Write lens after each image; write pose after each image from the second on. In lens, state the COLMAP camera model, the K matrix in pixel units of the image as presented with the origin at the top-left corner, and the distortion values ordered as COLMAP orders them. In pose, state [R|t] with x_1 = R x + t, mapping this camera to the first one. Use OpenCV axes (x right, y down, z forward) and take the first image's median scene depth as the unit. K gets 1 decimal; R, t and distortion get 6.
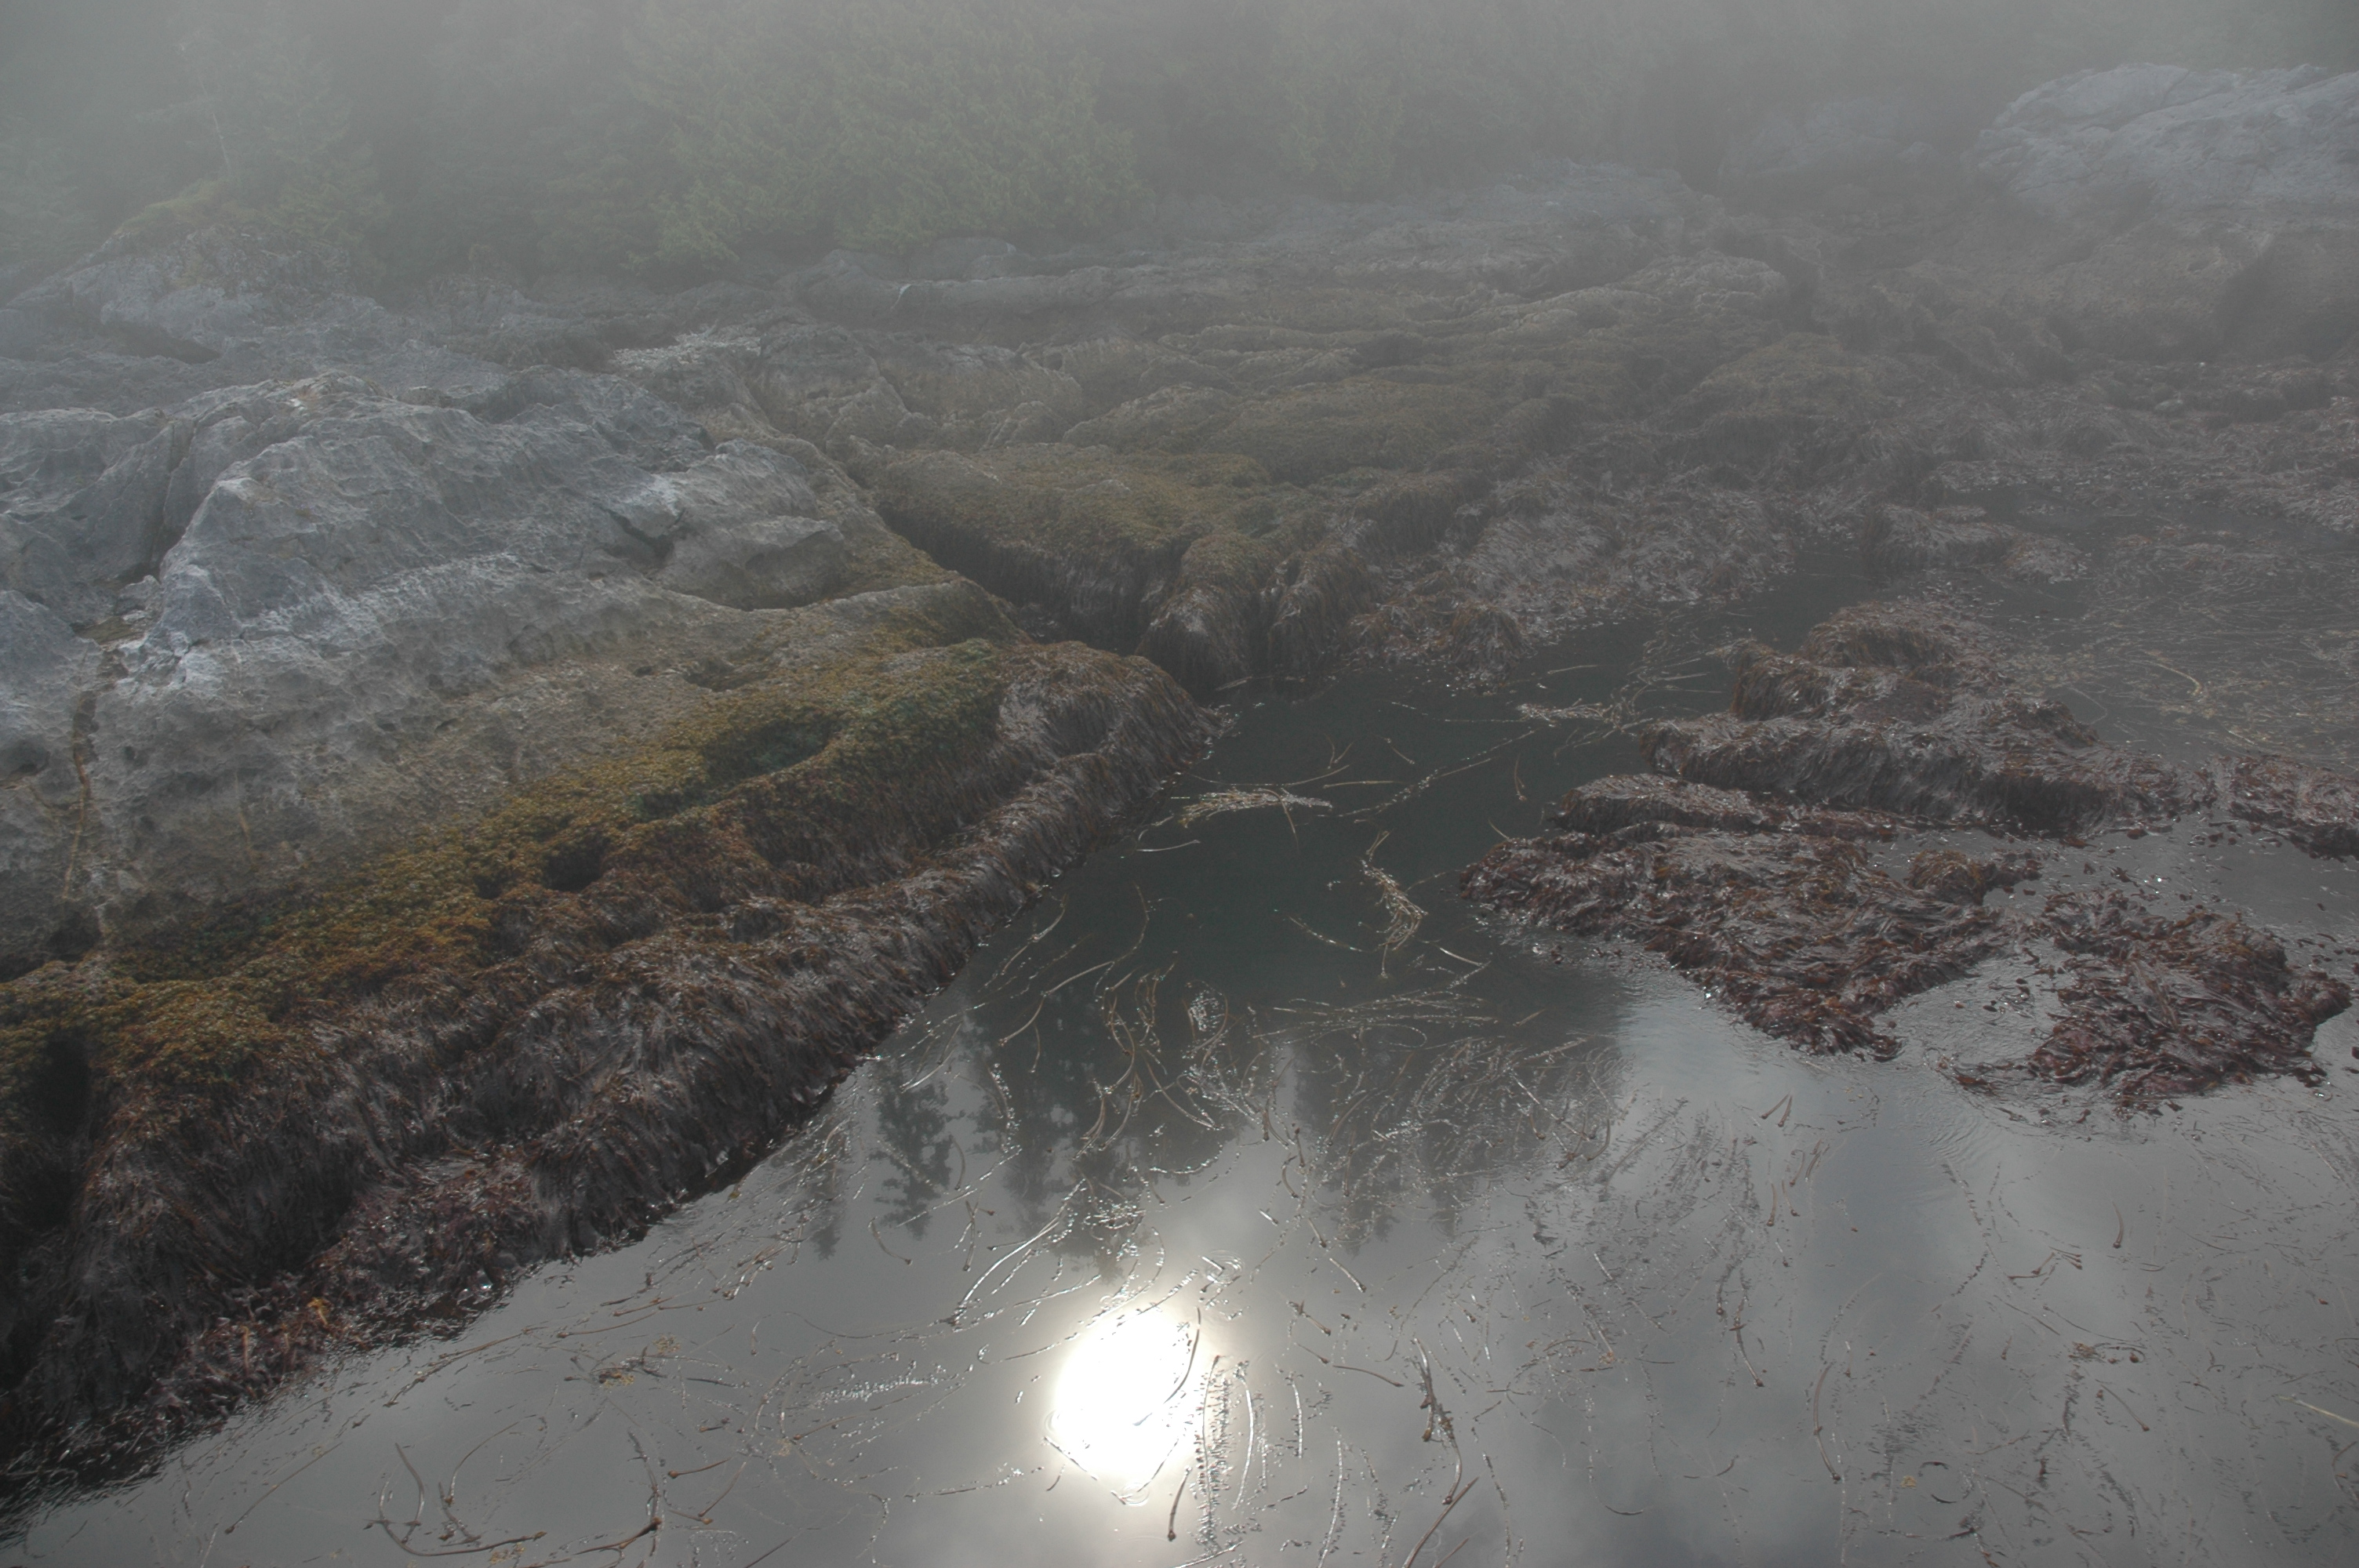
lens RADIAL K [[1825.7, 0, 1168.6], [0, 1825.7, 785.5], [0, 0, 1]] dist [-0.168650, 0.160879]
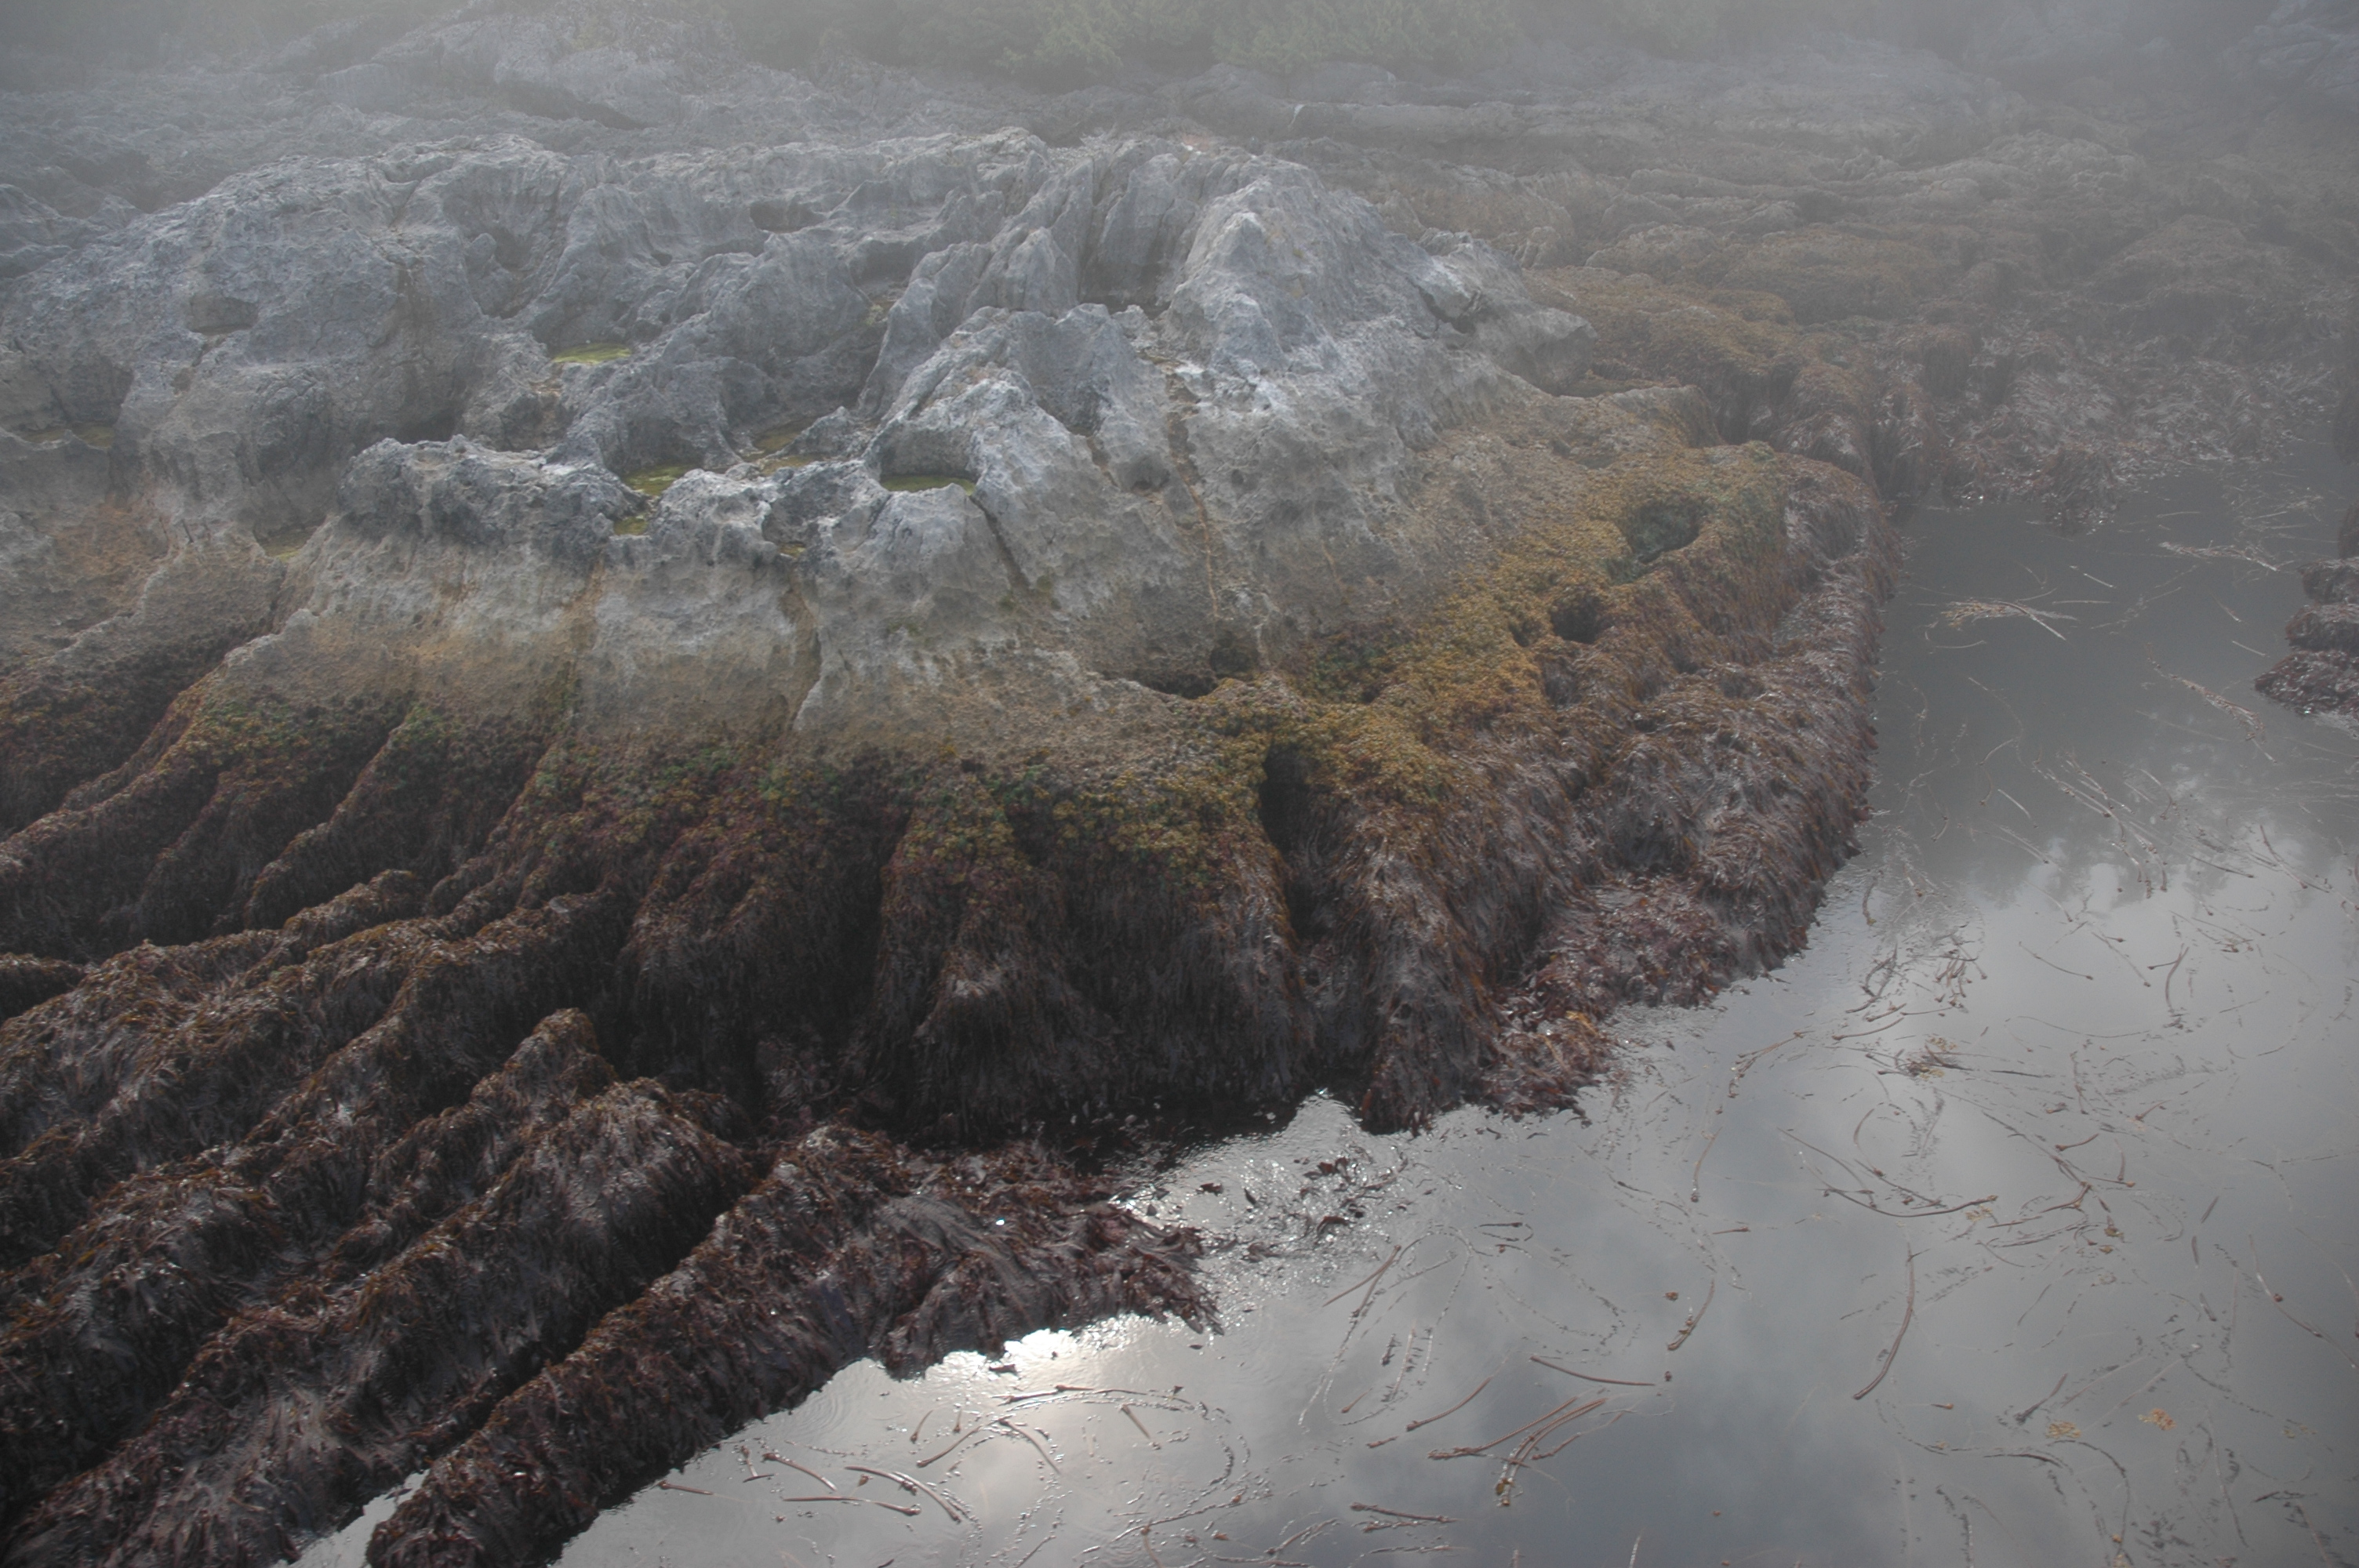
lens RADIAL K [[1825.7, 0, 1168.6], [0, 1825.7, 785.5], [0, 0, 1]] dist [-0.168650, 0.160879]
pose [[0.997161, 0.043183, 0.061687, -0.644471], [-0.047428, 0.996481, 0.069105, 0.080331], [-0.058486, -0.071834, 0.995700, -0.021780]]
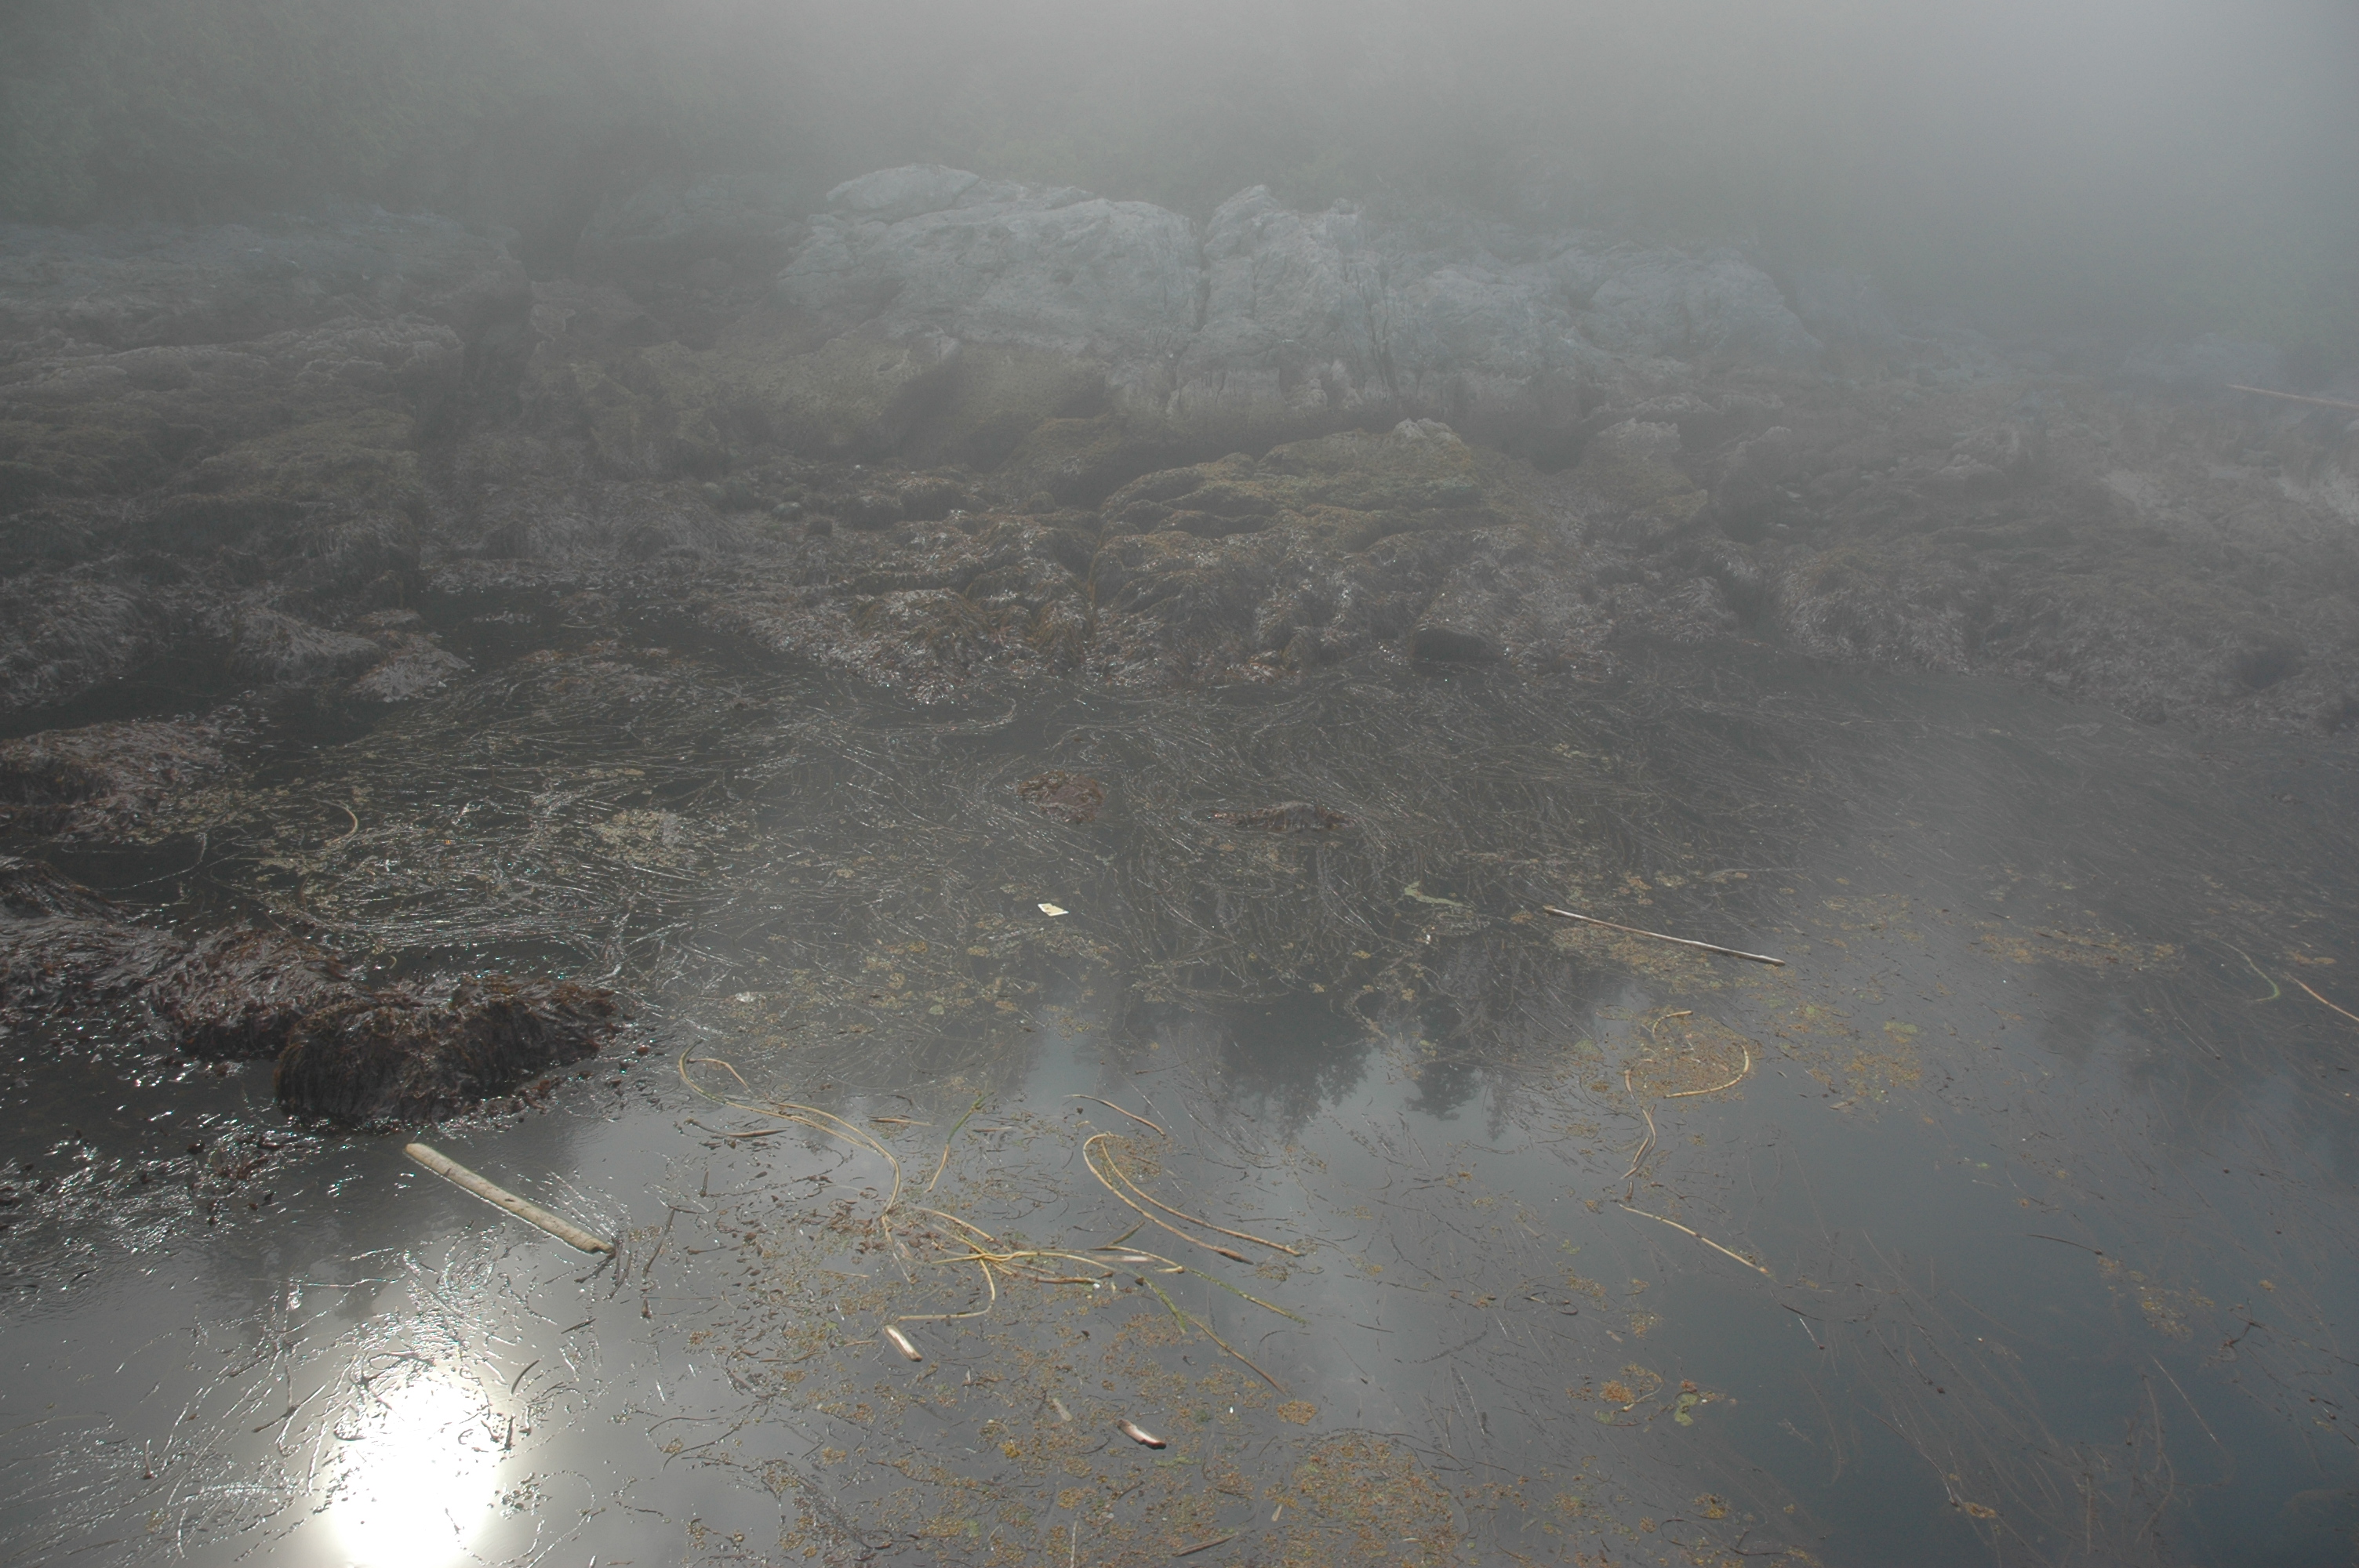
lens RADIAL K [[1825.7, 0, 1168.6], [0, 1825.7, 785.5], [0, 0, 1]] dist [-0.168650, 0.160879]
pose [[0.933320, 0.019820, 0.358498, 0.907768], [-0.009629, 0.999498, -0.030189, -0.081091], [-0.358917, 0.024724, 0.933042, 0.013256]]
